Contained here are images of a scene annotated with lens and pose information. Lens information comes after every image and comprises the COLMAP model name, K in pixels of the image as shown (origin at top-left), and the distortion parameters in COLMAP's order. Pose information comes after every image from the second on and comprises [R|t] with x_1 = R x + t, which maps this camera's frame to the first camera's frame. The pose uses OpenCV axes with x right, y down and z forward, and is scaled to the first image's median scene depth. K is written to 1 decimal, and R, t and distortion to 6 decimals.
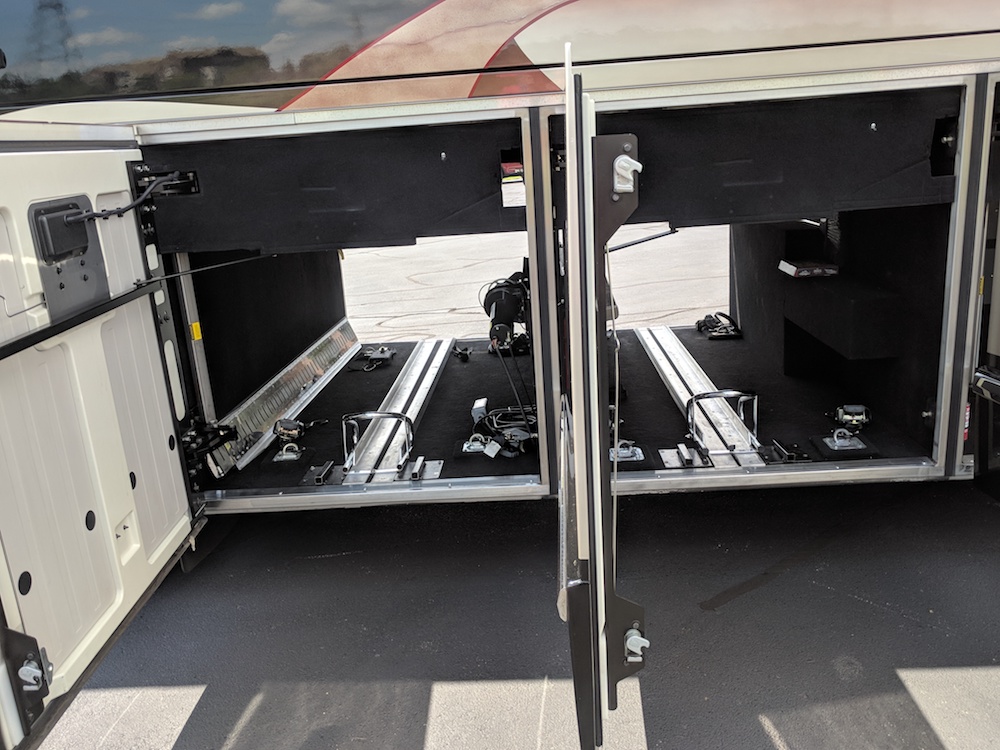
lens RADIAL K [[770.7, 0, 502.8], [0, 770.7, 373.1], [0, 0, 1]] dist [0.001600, 0.011278]
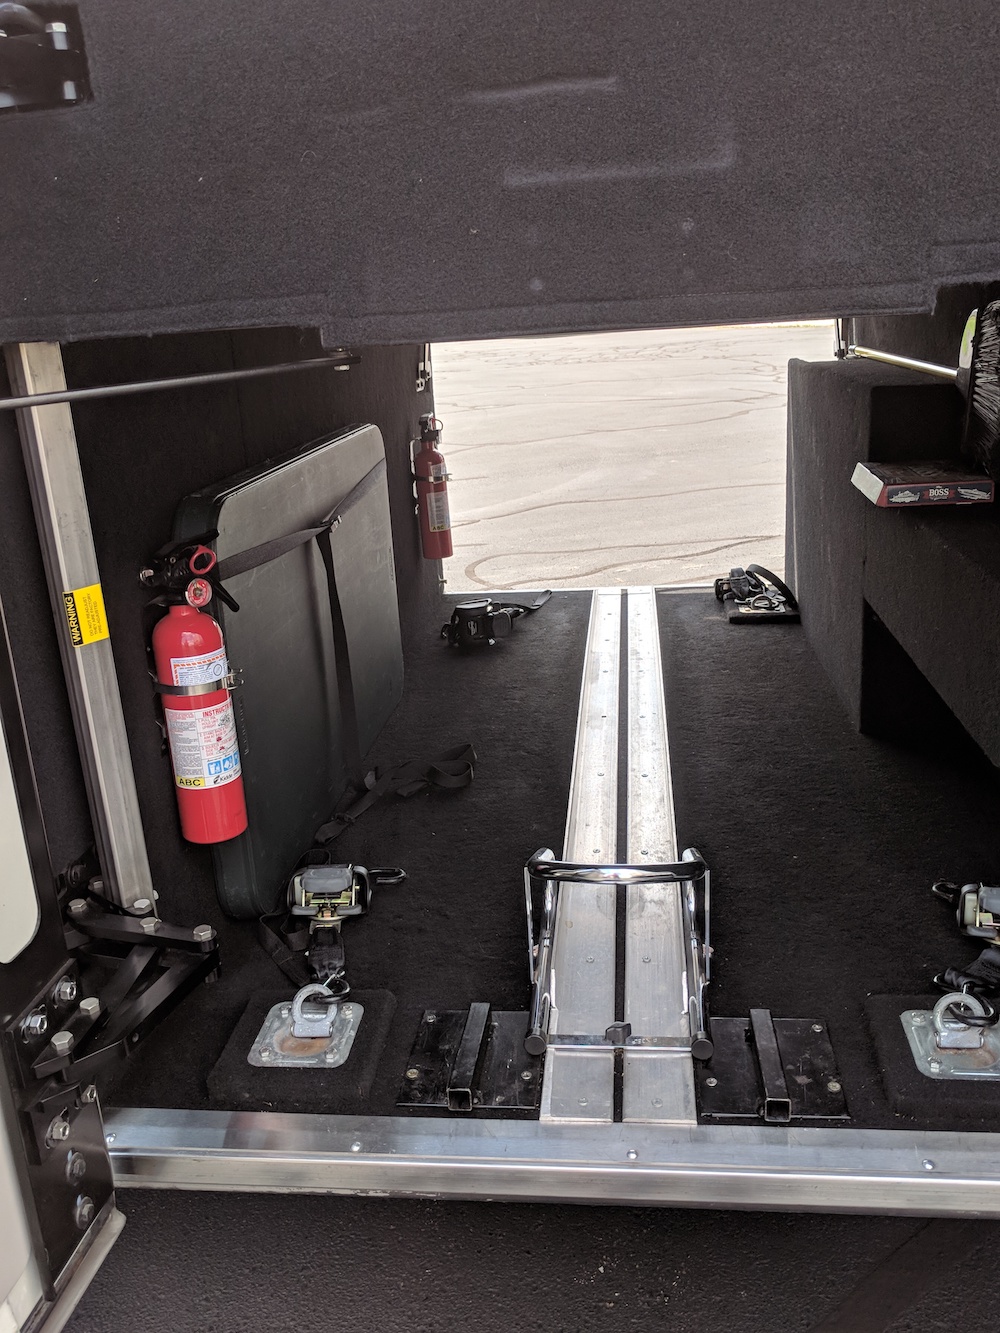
lens RADIAL K [[1027.3, 0, 502.2], [0, 1027.3, 641.2], [0, 0, 1]] dist [0.001600, 0.011278]
pose [[0.996984, 0.030344, -0.071426, 0.222812], [-0.027240, 0.998658, 0.044041, -0.072645], [0.072666, -0.041963, 0.996473, 0.456116]]
